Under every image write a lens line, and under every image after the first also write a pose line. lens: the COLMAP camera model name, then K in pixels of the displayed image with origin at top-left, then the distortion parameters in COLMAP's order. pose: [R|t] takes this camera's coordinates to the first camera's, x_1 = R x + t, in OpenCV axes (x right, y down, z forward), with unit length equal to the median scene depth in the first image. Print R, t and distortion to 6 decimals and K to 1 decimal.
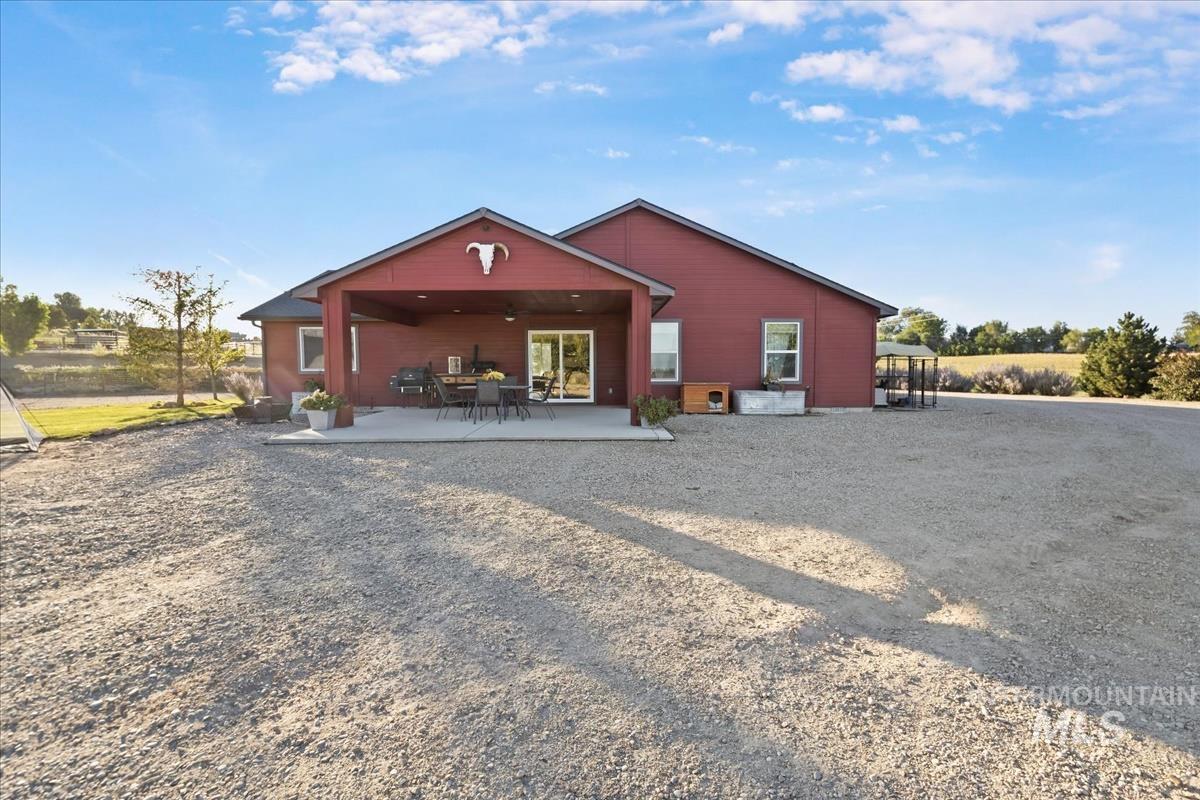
lens RADIAL K [[549.2, 0, 601.9], [0, 549.2, 383.8], [0, 0, 1]] dist [-0.000784, -0.000244]
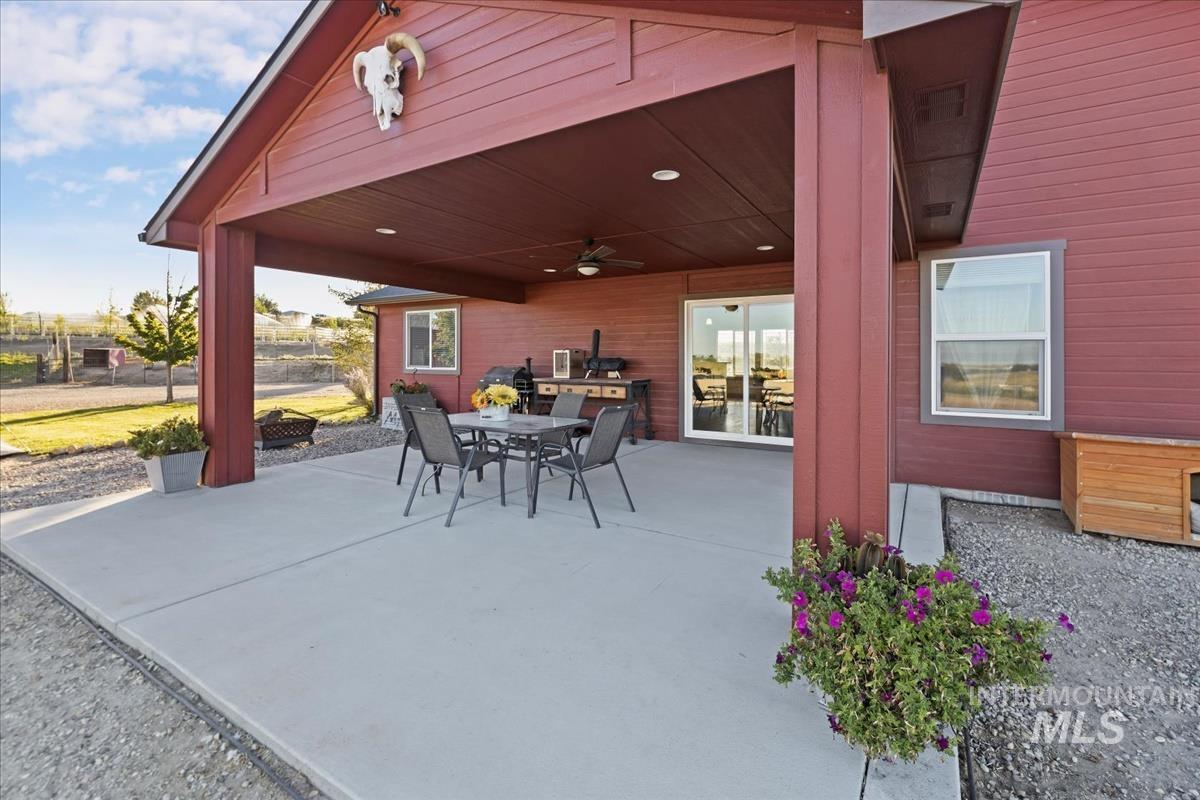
lens RADIAL K [[533.4, 0, 601.8], [0, 533.4, 351.4], [0, 0, 1]] dist [-0.000114, -0.000221]
pose [[0.842748, 0.000019, -0.538308, 0.075640], [-0.024385, 0.998975, -0.038140, -0.026630], [0.537755, 0.045269, 0.841885, 0.535431]]
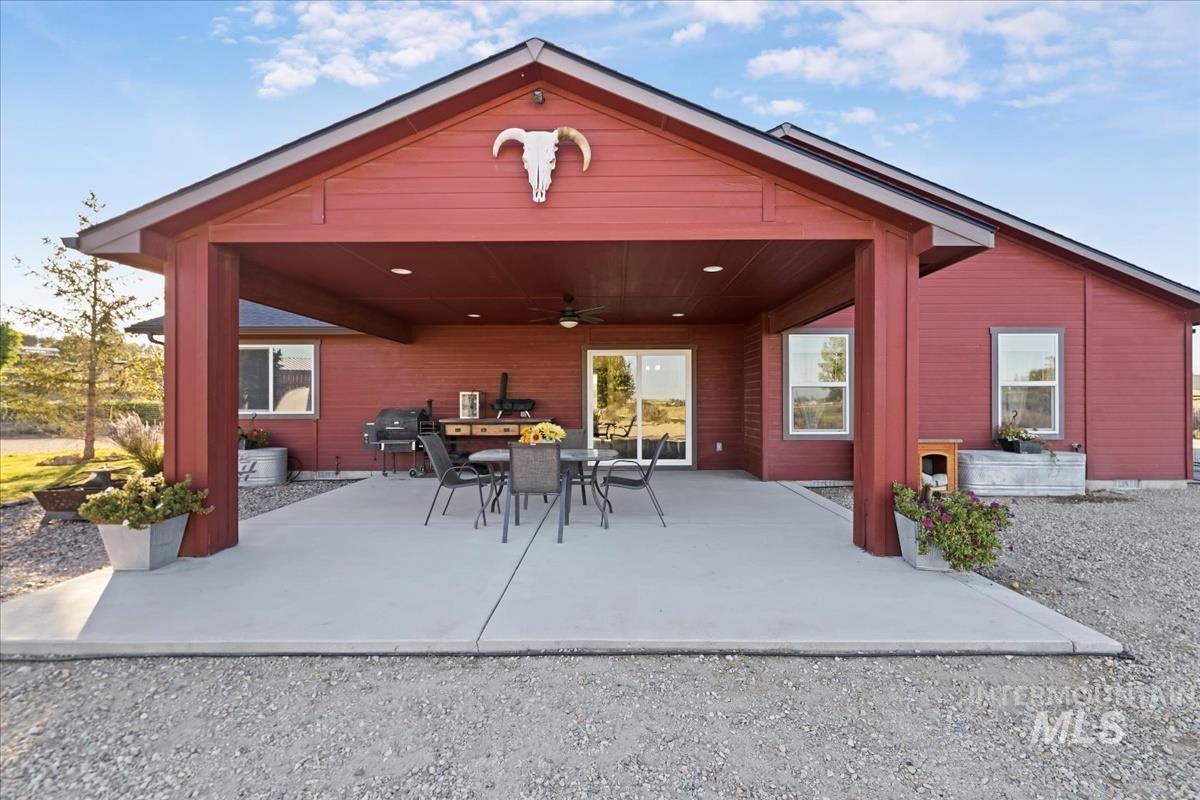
lens RADIAL K [[533.4, 0, 607.5], [0, 533.4, 392.9], [0, 0, 1]] dist [-0.000747, -0.000161]
pose [[0.999800, 0.000840, -0.019965, -0.101229], [-0.001719, 0.999027, -0.044065, -0.021569], [0.019908, 0.044090, 0.998829, 0.404164]]
